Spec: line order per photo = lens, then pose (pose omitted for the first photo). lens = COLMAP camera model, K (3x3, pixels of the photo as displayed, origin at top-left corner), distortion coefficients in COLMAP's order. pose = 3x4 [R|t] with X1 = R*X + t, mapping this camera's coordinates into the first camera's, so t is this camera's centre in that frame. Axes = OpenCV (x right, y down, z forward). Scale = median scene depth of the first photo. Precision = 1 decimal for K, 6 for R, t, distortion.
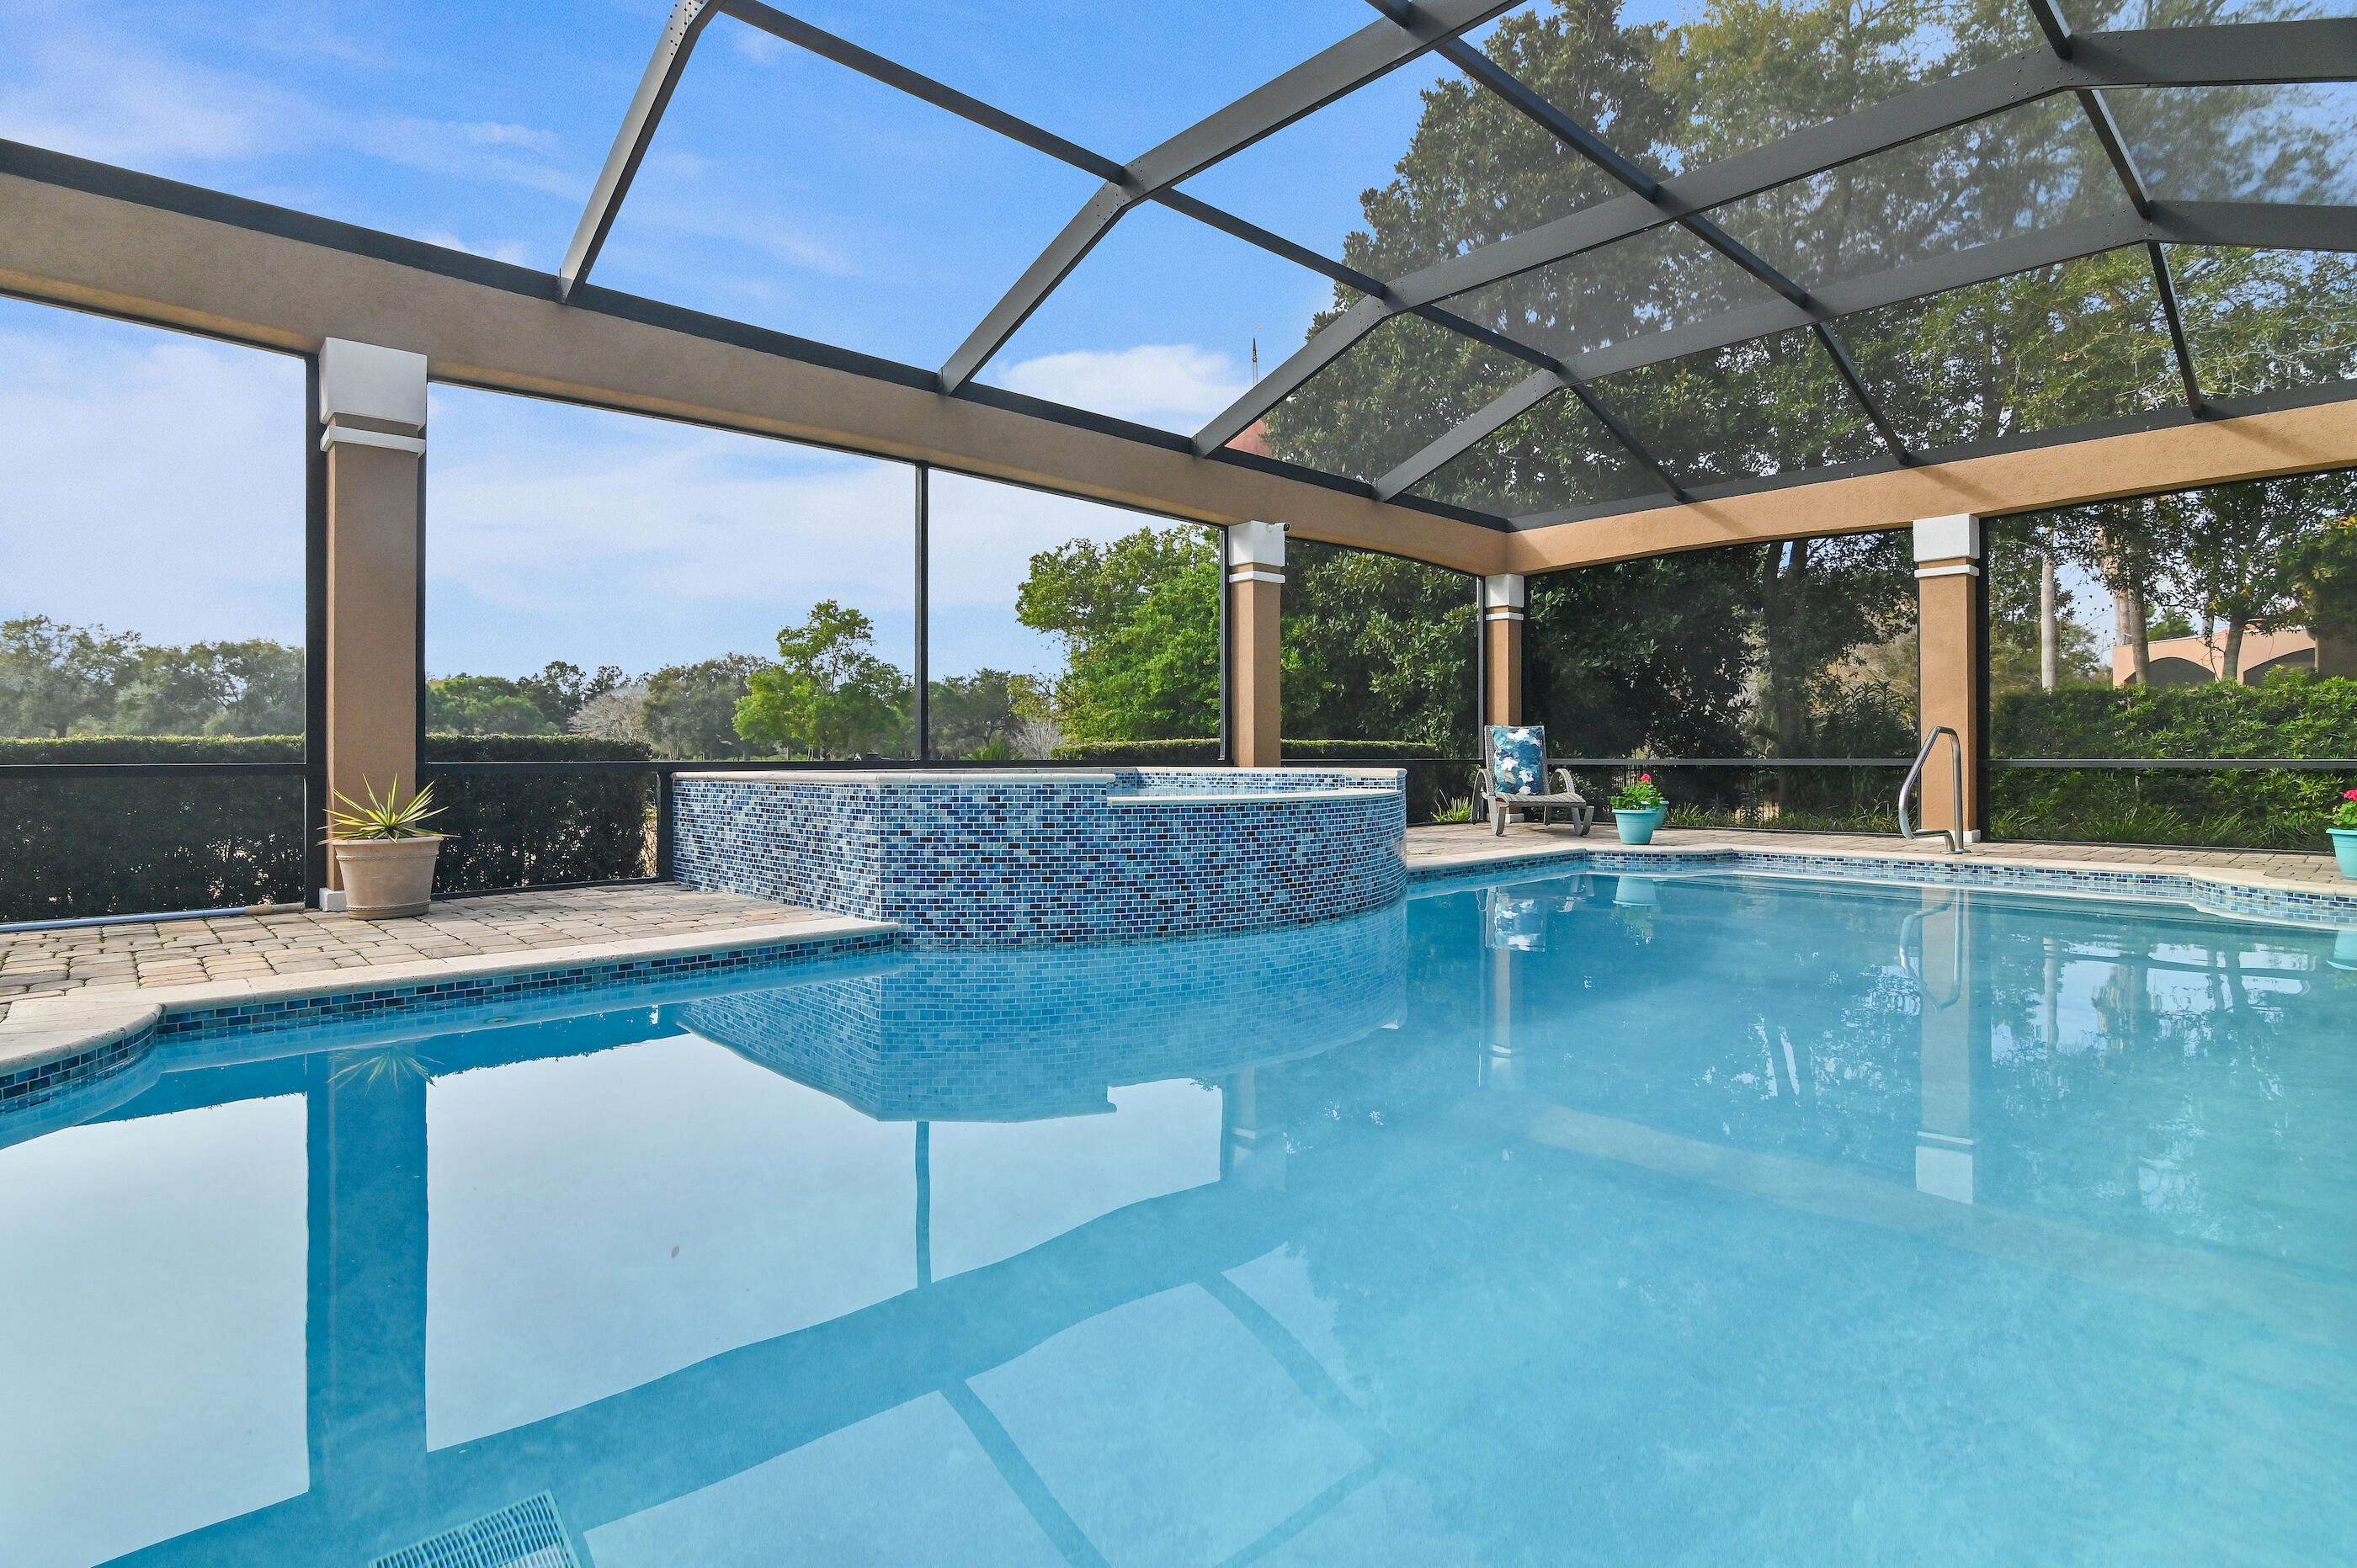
lens RADIAL K [[1166.5, 0, 1169.2], [0, 1166.5, 737.5], [0, 0, 1]] dist [-0.012101, 0.002291]
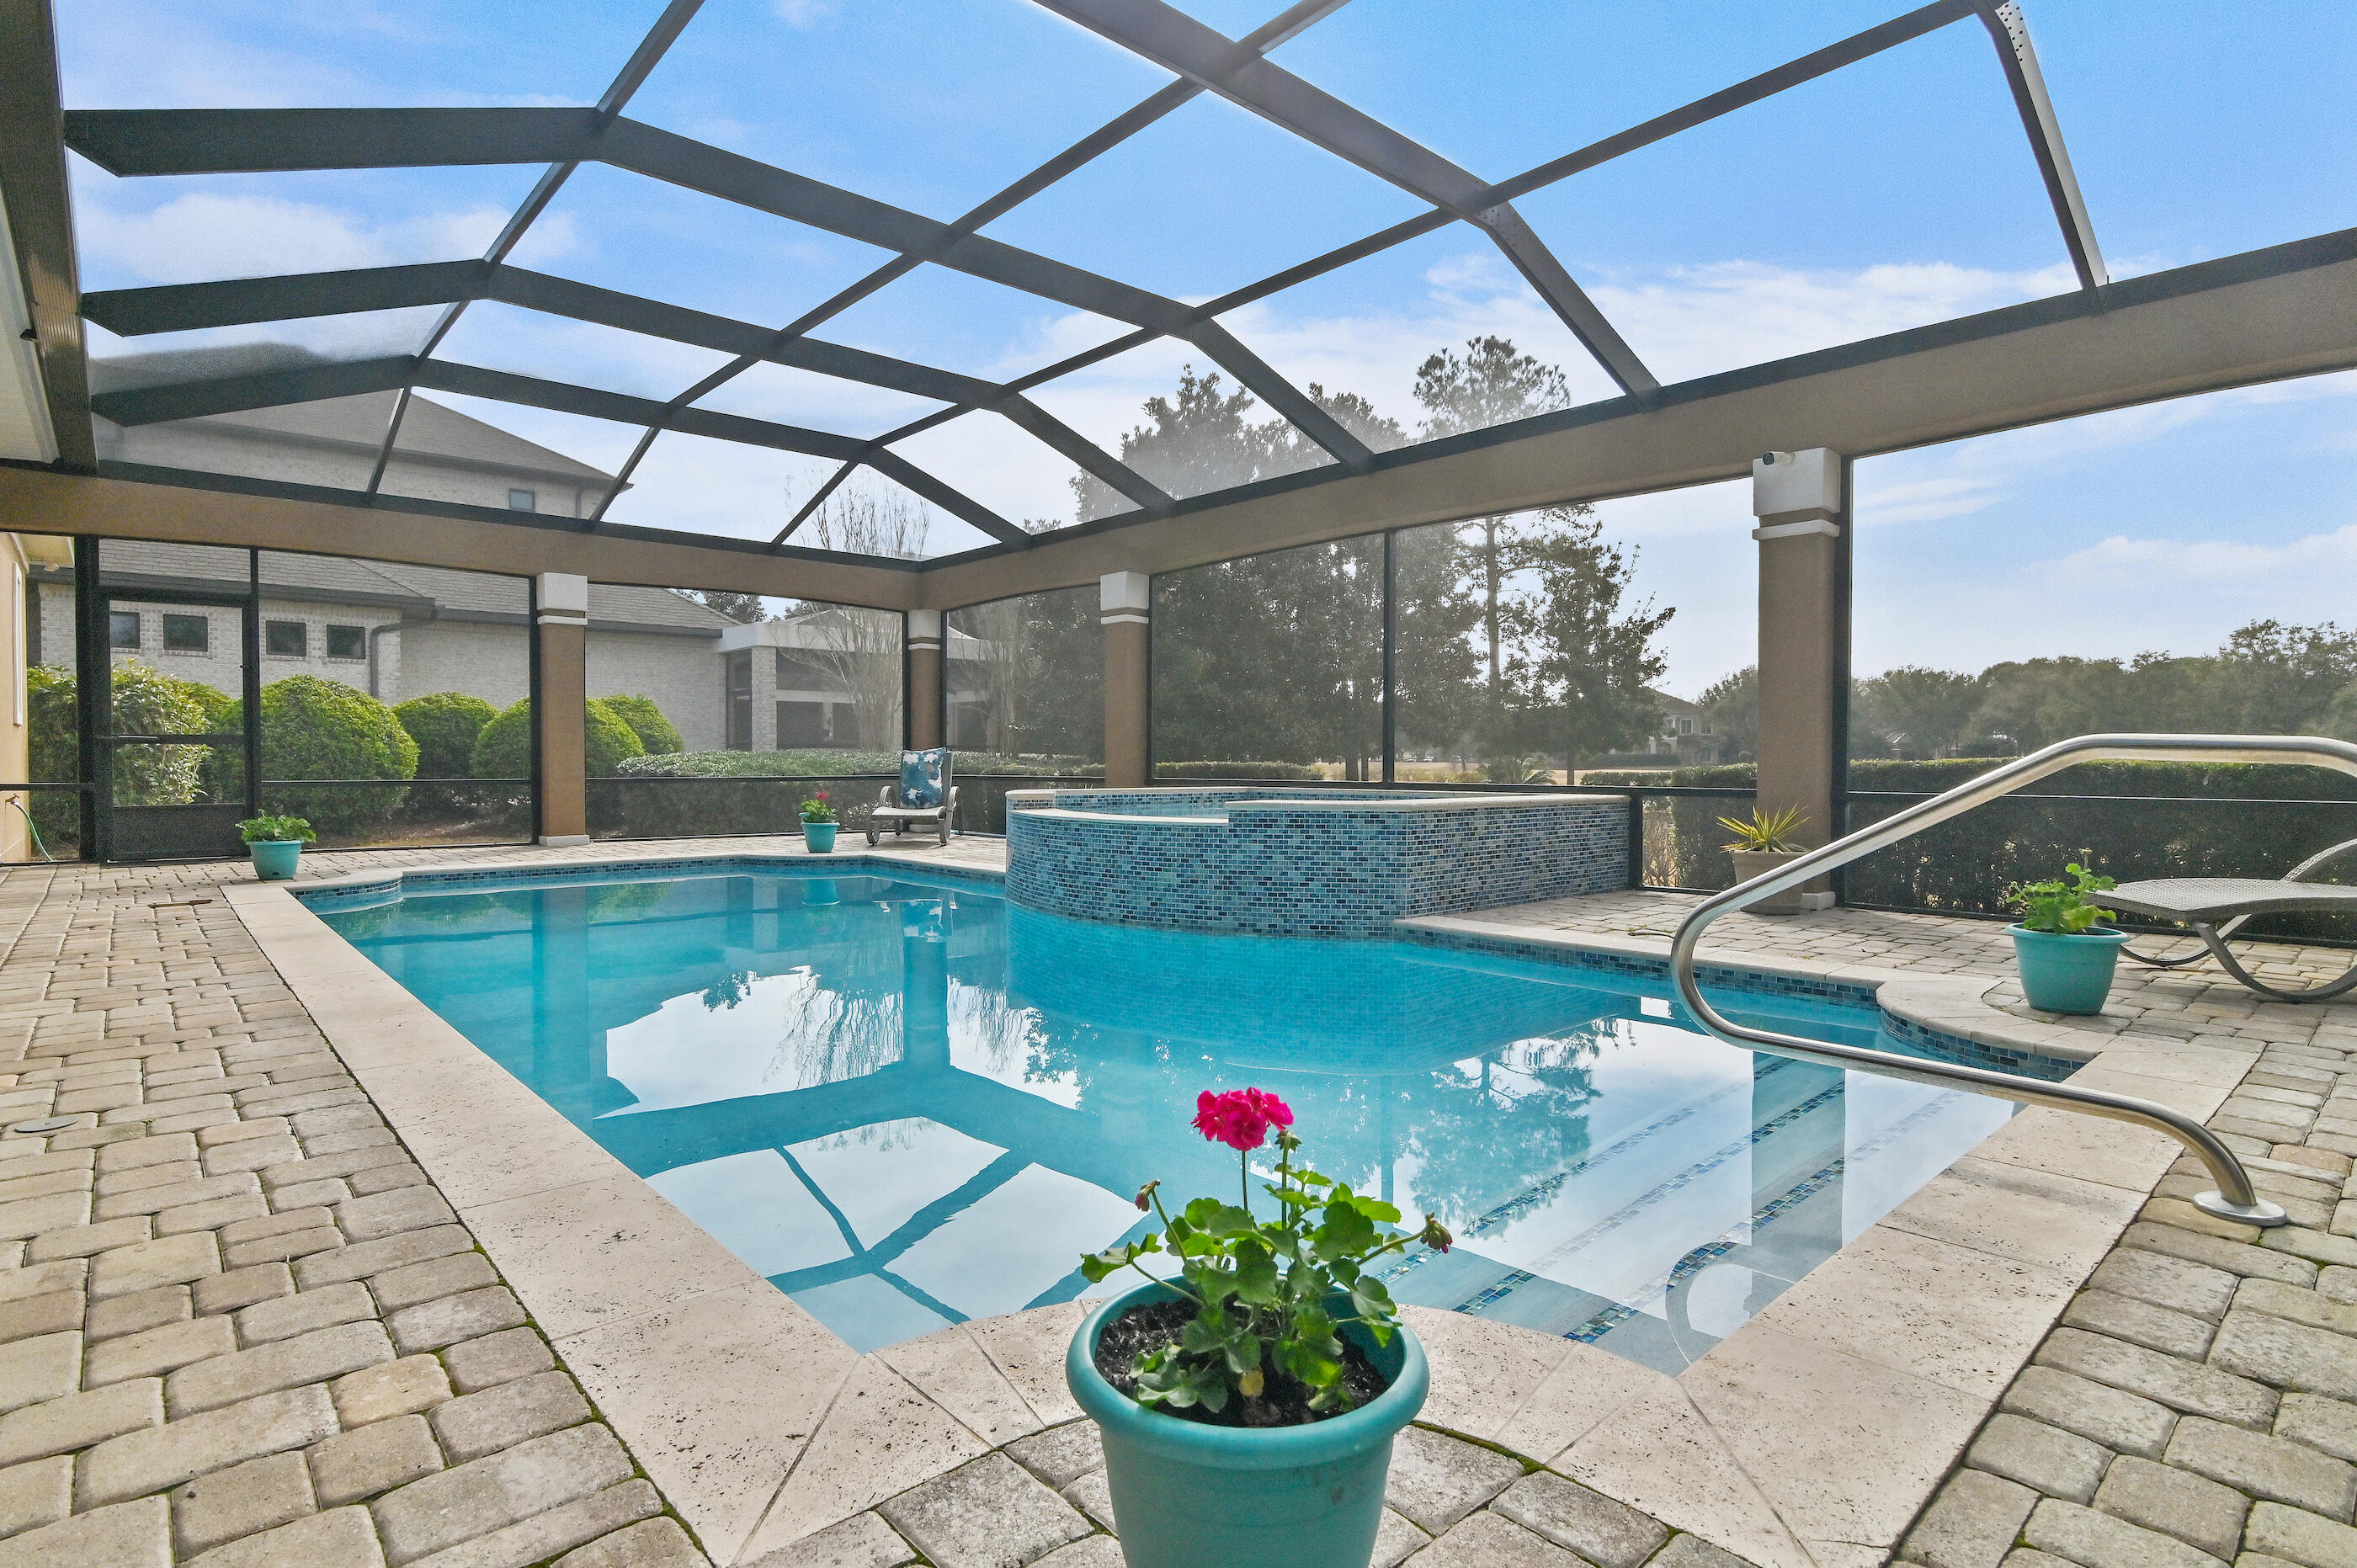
lens RADIAL K [[1166.5, 0, 1190.2], [0, 1166.5, 777.5], [0, 0, 1]] dist [-0.012101, 0.002291]
pose [[0.023706, 0.021127, -0.999496, 0.788389], [0.011989, 0.999699, 0.021415, -0.010073], [0.999647, -0.012491, 0.023446, 0.628538]]
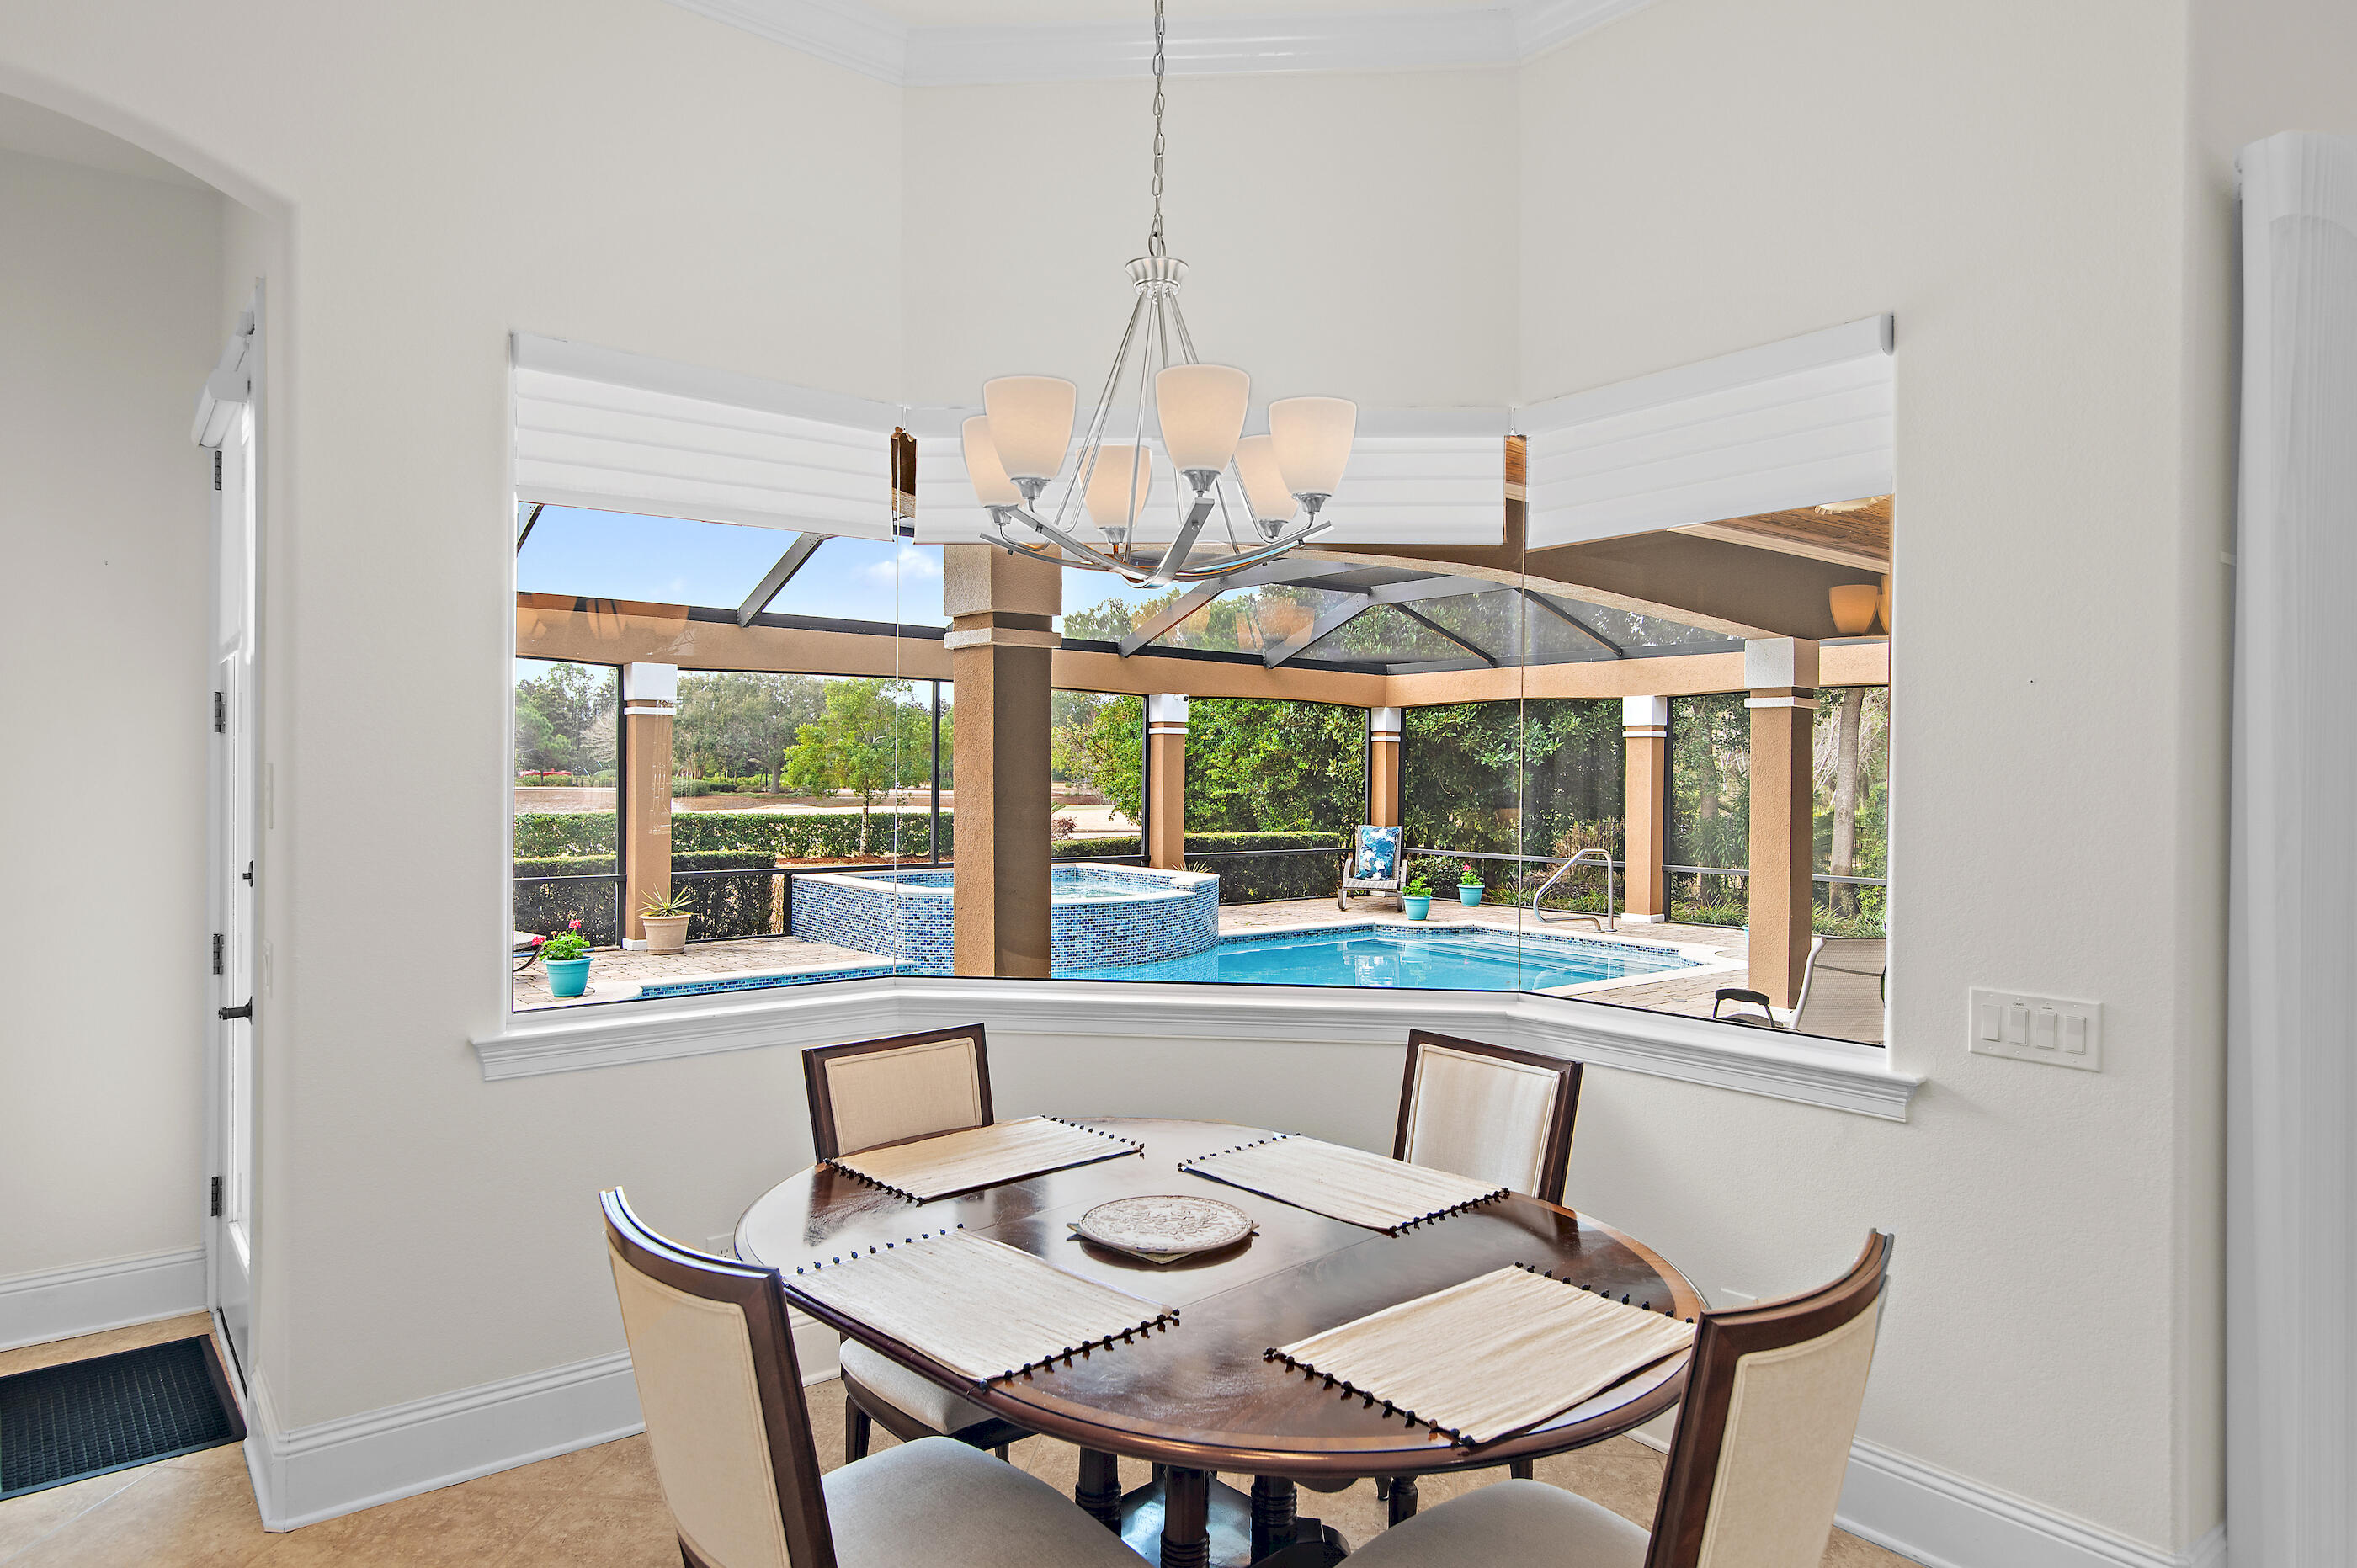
lens RADIAL K [[1359.7, 0, 1170.5], [0, 1359.7, 768.5], [0, 0, 1]] dist [0.008287, 0.000939]
pose [[0.997807, 0.010950, -0.065285, 0.194931], [-0.010361, 0.999903, 0.009354, -0.108821], [0.065381, -0.008657, 0.997823, -0.712321]]
